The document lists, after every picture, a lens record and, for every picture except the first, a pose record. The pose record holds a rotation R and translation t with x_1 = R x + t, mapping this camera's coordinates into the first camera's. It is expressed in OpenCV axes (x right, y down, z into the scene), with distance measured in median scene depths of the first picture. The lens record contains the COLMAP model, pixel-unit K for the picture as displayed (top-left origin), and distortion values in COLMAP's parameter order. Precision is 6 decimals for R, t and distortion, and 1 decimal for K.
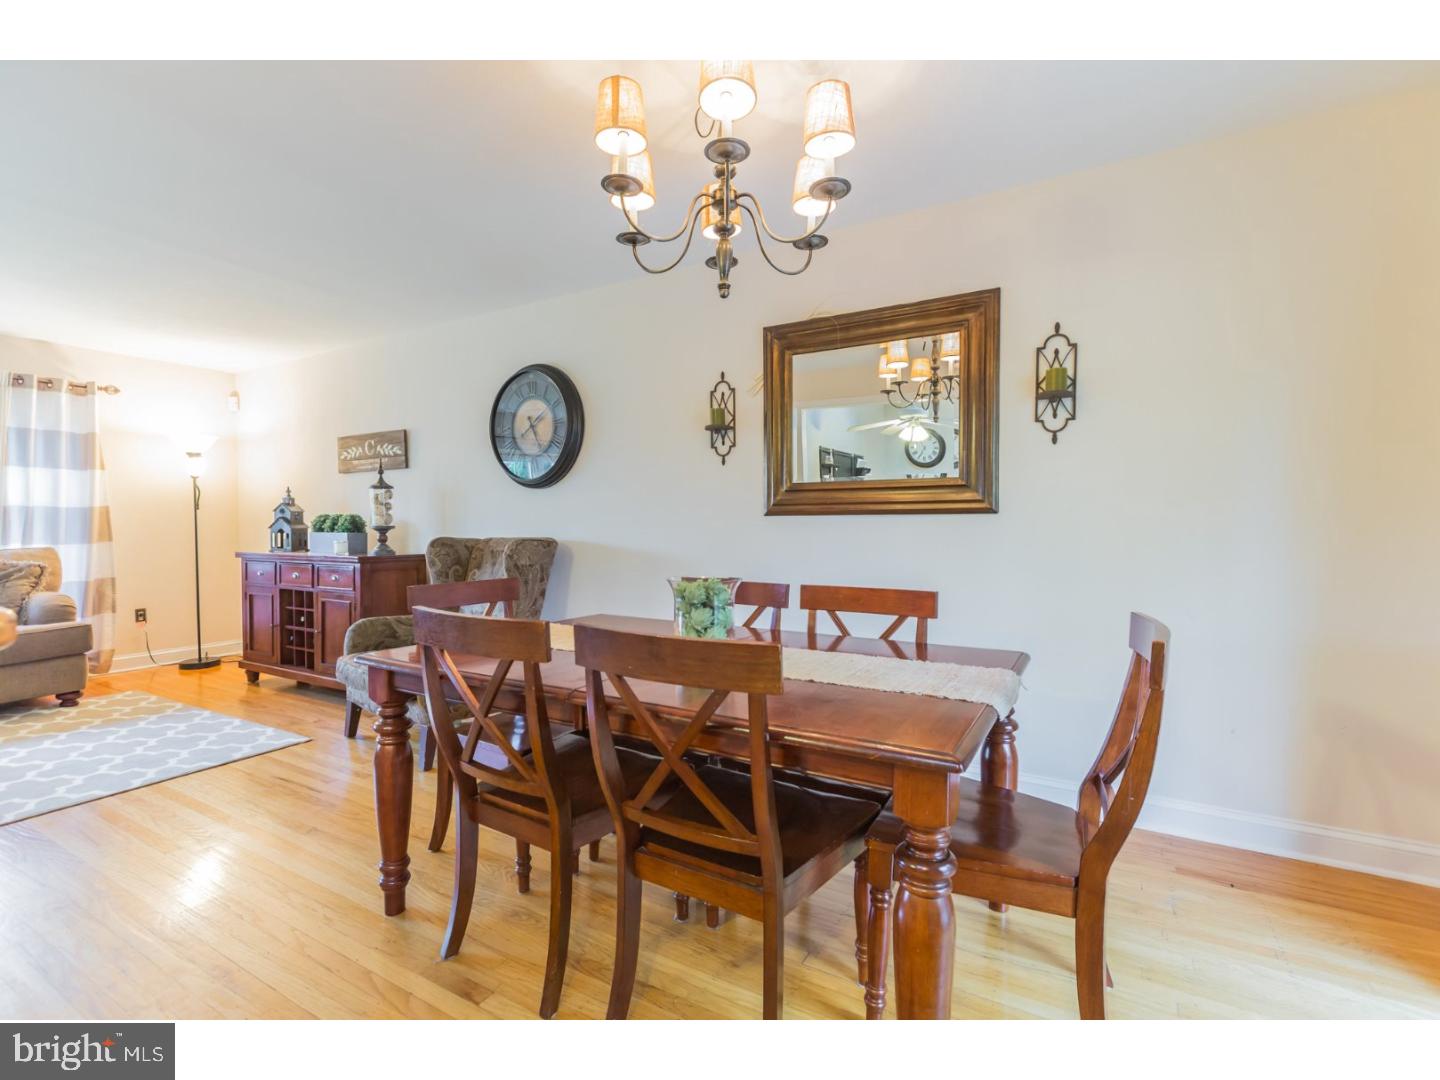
lens RADIAL K [[646.1, 0, 719.9], [0, 646.1, 543.5], [0, 0, 1]] dist [0.003780, -0.002622]
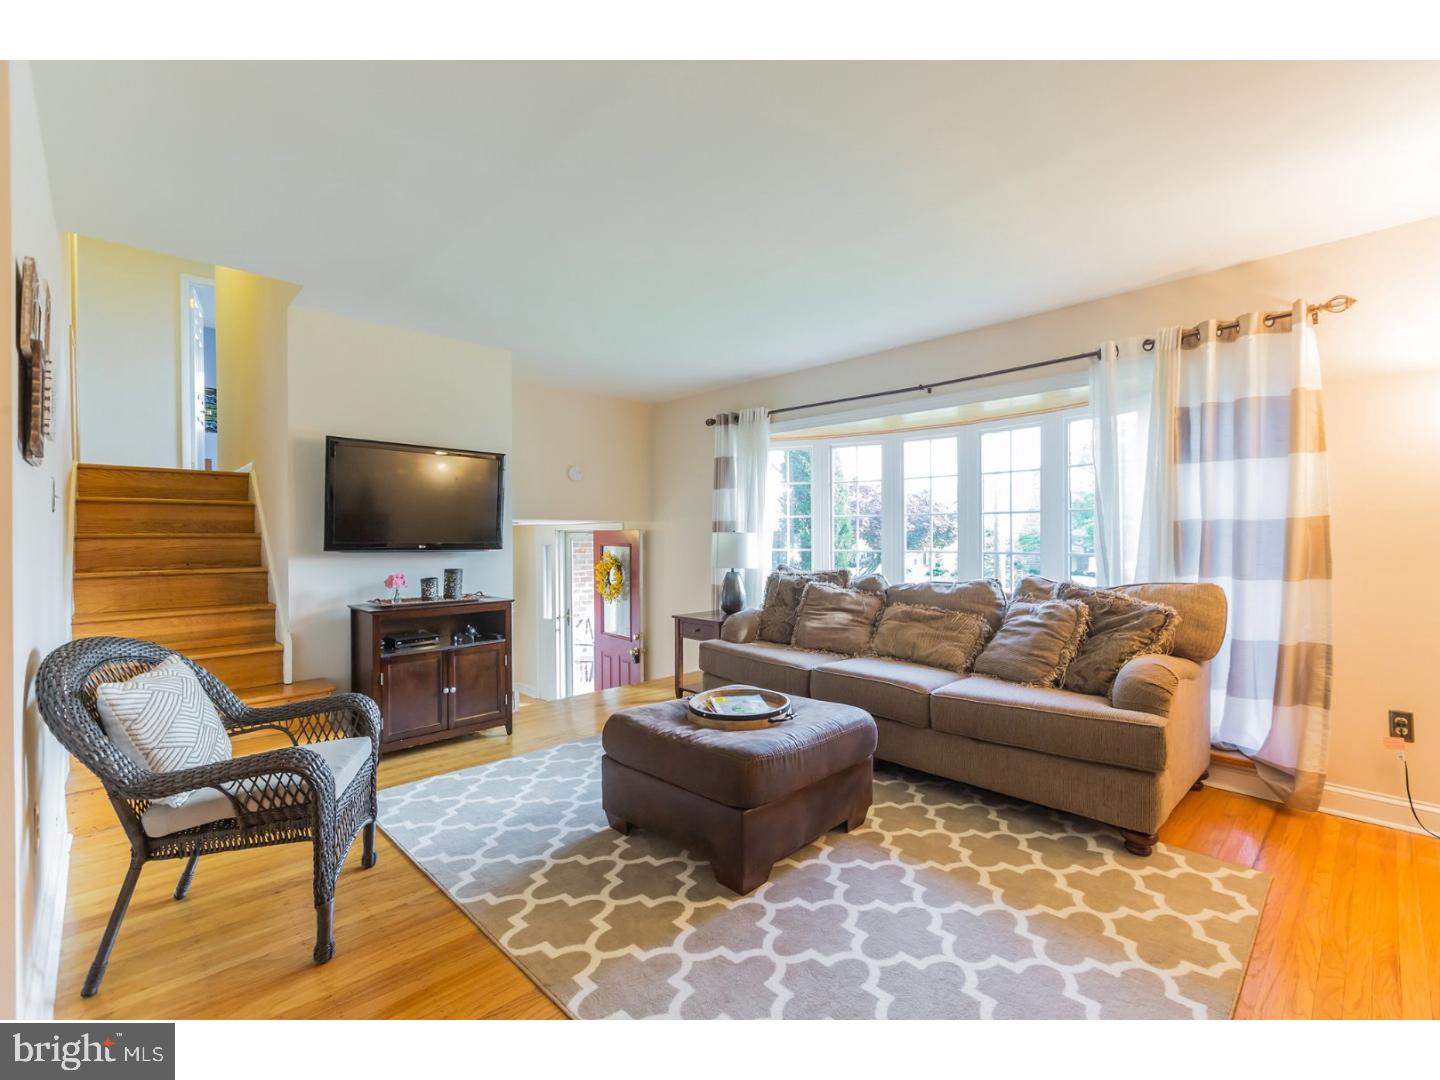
lens RADIAL K [[643.8, 0, 723.1], [0, 643.8, 541.5], [0, 0, 1]] dist [-0.000678, -0.001663]
pose [[-0.276823, 0.010551, -0.960863, -0.401087], [-0.024120, 0.999548, 0.017924, -0.048822], [0.960618, 0.028138, -0.276443, 0.971902]]
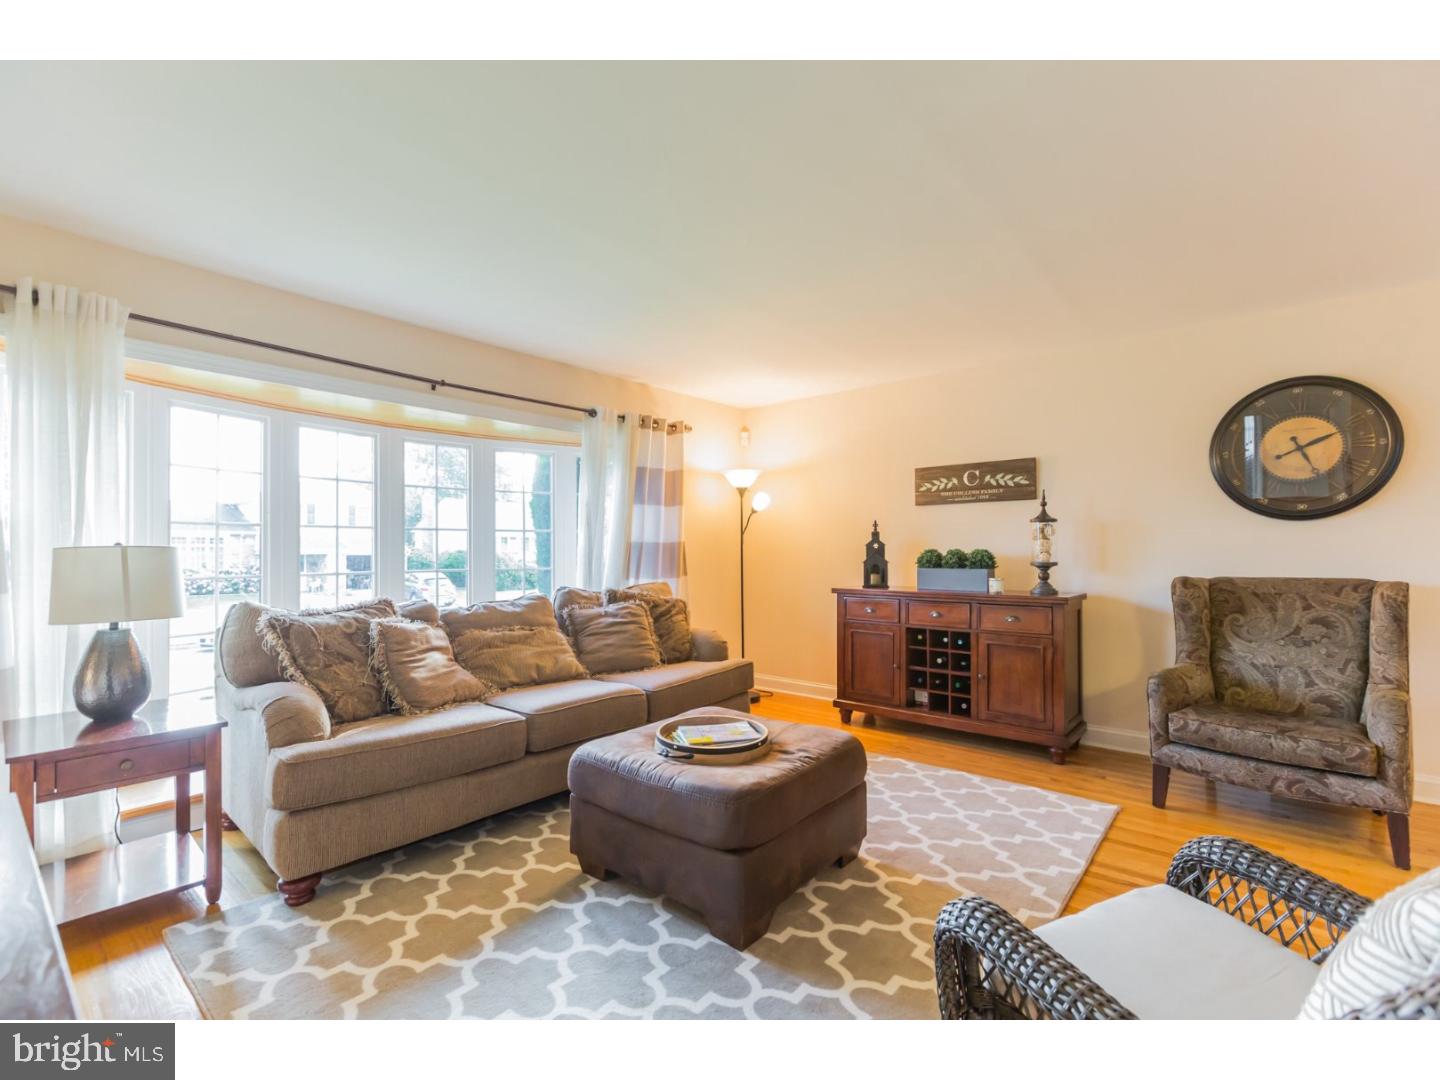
lens RADIAL K [[646.1, 0, 713.5], [0, 646.1, 541.2], [0, 0, 1]] dist [0.003780, -0.002622]
pose [[0.982194, -0.004850, -0.187808, -1.052597], [-0.003173, 0.999096, -0.042395, -0.022093], [0.187844, 0.042236, 0.981290, 0.014069]]
